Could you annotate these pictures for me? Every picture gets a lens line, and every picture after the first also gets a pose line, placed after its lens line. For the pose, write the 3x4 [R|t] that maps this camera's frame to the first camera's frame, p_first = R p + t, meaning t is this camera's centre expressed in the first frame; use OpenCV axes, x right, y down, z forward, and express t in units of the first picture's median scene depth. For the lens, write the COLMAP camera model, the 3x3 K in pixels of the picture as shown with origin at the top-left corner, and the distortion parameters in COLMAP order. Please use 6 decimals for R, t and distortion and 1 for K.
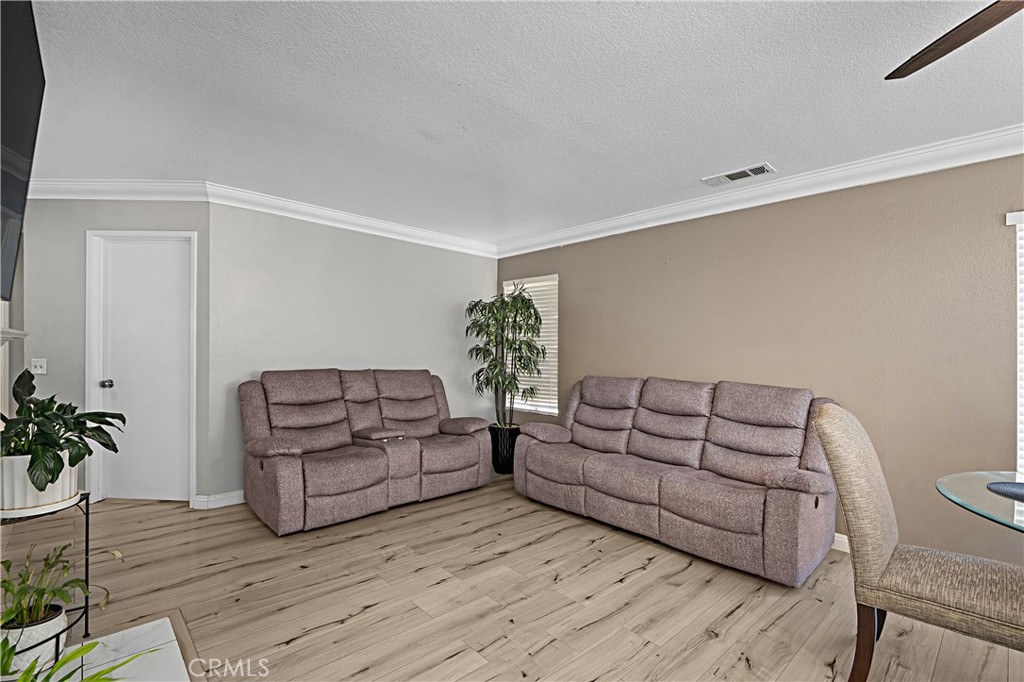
lens RADIAL K [[465.8, 0, 501.8], [0, 465.8, 353.0], [0, 0, 1]] dist [-0.009785, 0.001356]
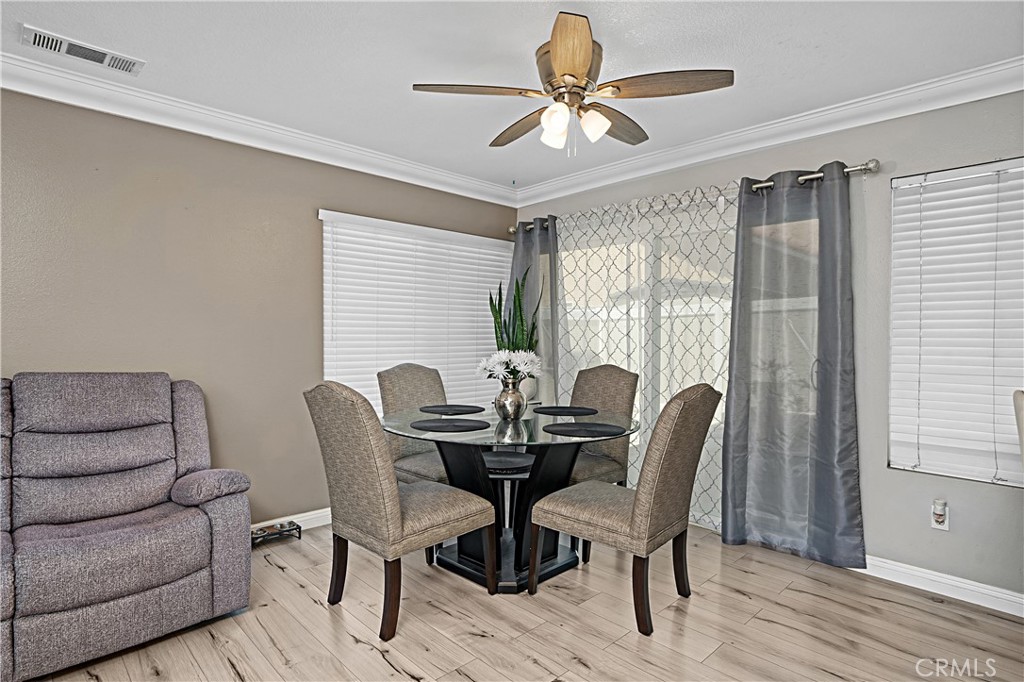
lens RADIAL K [[540.1, 0, 518.7], [0, 540.1, 337.5], [0, 0, 1]] dist [-0.022676, 0.005942]
pose [[-0.034965, -0.028058, 0.998995, -0.264101], [-0.003528, 0.999603, 0.027952, -0.008493], [-0.999382, -0.002547, -0.035051, 0.422144]]
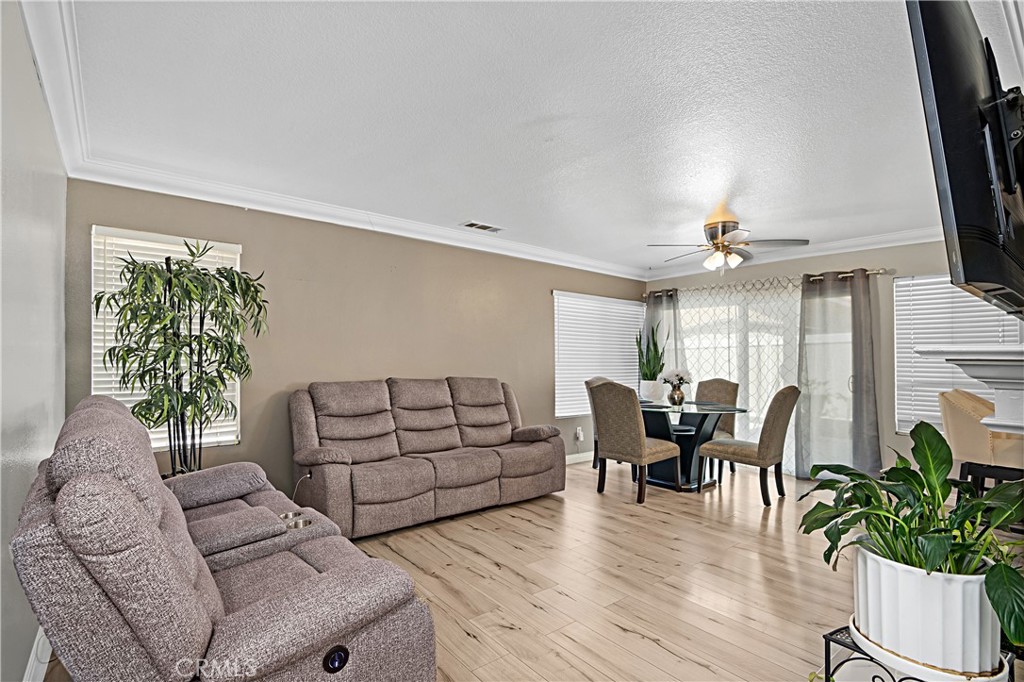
lens RADIAL K [[492.5, 0, 505.8], [0, 492.5, 341.2], [0, 0, 1]] dist [0.022078, 0.000423]
pose [[0.057452, 0.012237, 0.998273, -0.973730], [-0.008076, 0.999898, -0.011792, -0.027324], [-0.998316, -0.007385, 0.057545, 0.864636]]
